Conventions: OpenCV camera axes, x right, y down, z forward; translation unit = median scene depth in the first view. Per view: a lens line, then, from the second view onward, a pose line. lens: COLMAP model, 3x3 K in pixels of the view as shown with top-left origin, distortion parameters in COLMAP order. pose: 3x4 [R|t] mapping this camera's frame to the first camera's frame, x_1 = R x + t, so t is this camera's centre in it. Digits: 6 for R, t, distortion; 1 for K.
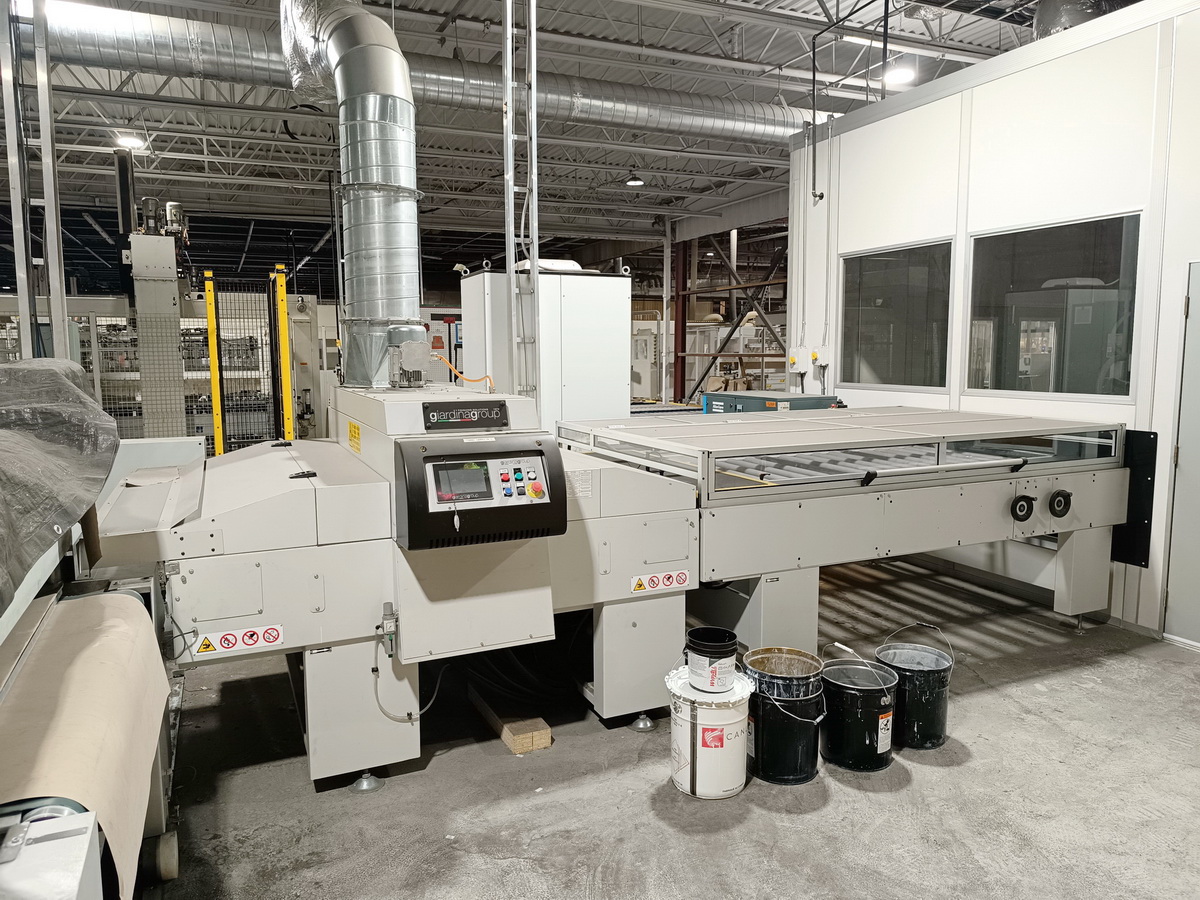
lens RADIAL K [[822.8, 0, 587.5], [0, 822.8, 444.8], [0, 0, 1]] dist [0.037100, -0.041032]
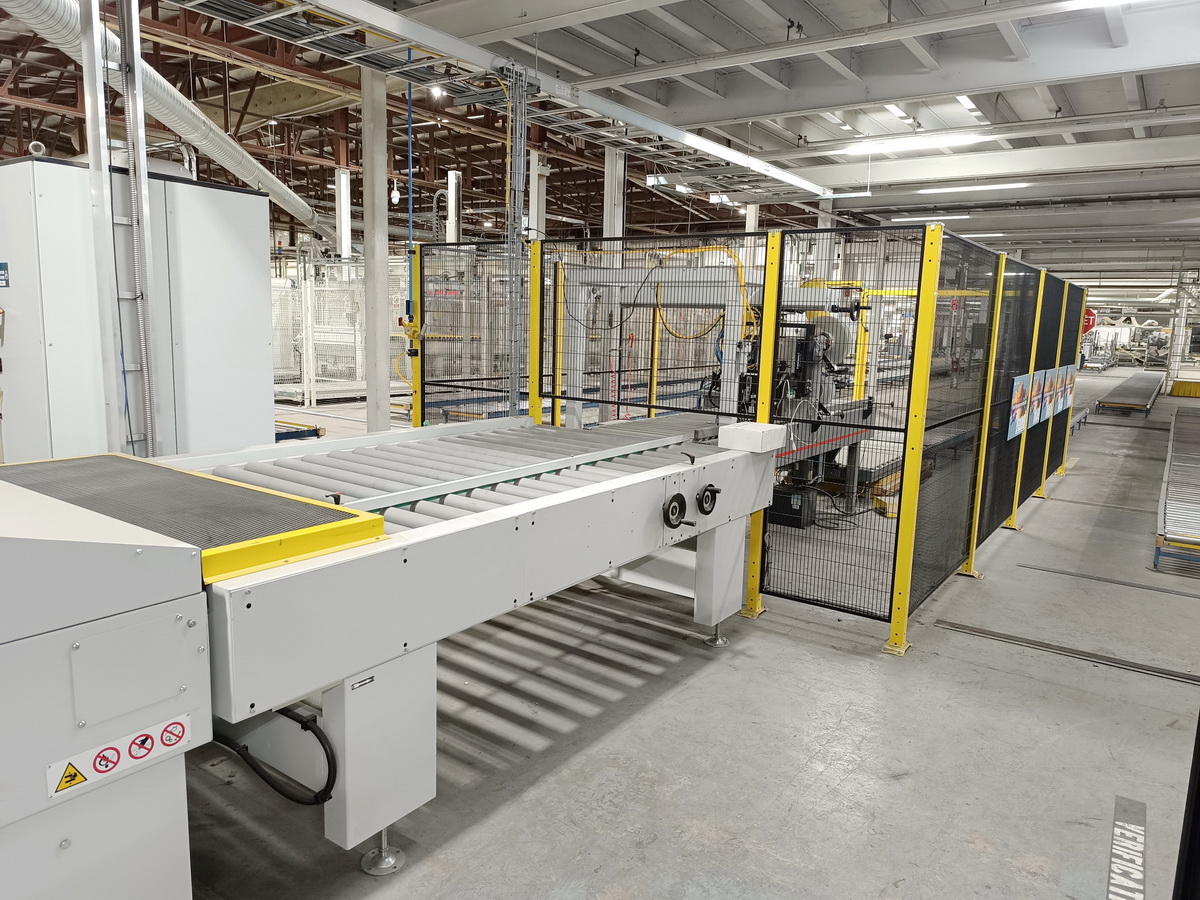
lens RADIAL K [[822.8, 0, 600.3], [0, 822.8, 448.6], [0, 0, 1]] dist [0.037100, -0.041032]
pose [[0.864472, -0.044091, 0.500744, 0.112956], [0.019848, 0.998363, 0.053642, -0.041405], [-0.502289, -0.036434, 0.863932, 0.527949]]
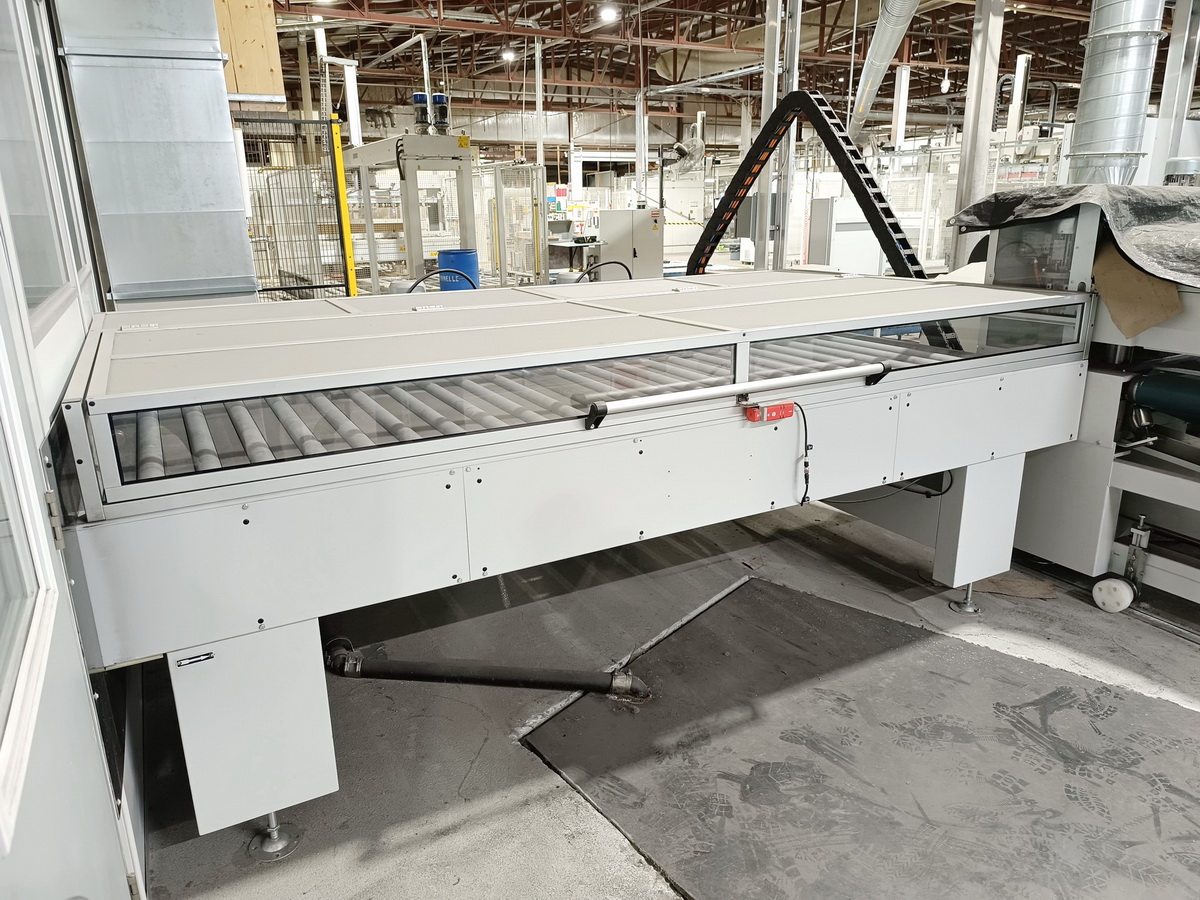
lens RADIAL K [[822.8, 0, 597.9], [0, 822.8, 450.9], [0, 0, 1]] dist [0.037100, -0.041032]
pose [[0.998035, -0.026631, 0.056726, -1.362730], [0.016355, 0.984529, 0.174459, 0.058969], [-0.060494, -0.173189, 0.983029, -0.197328]]
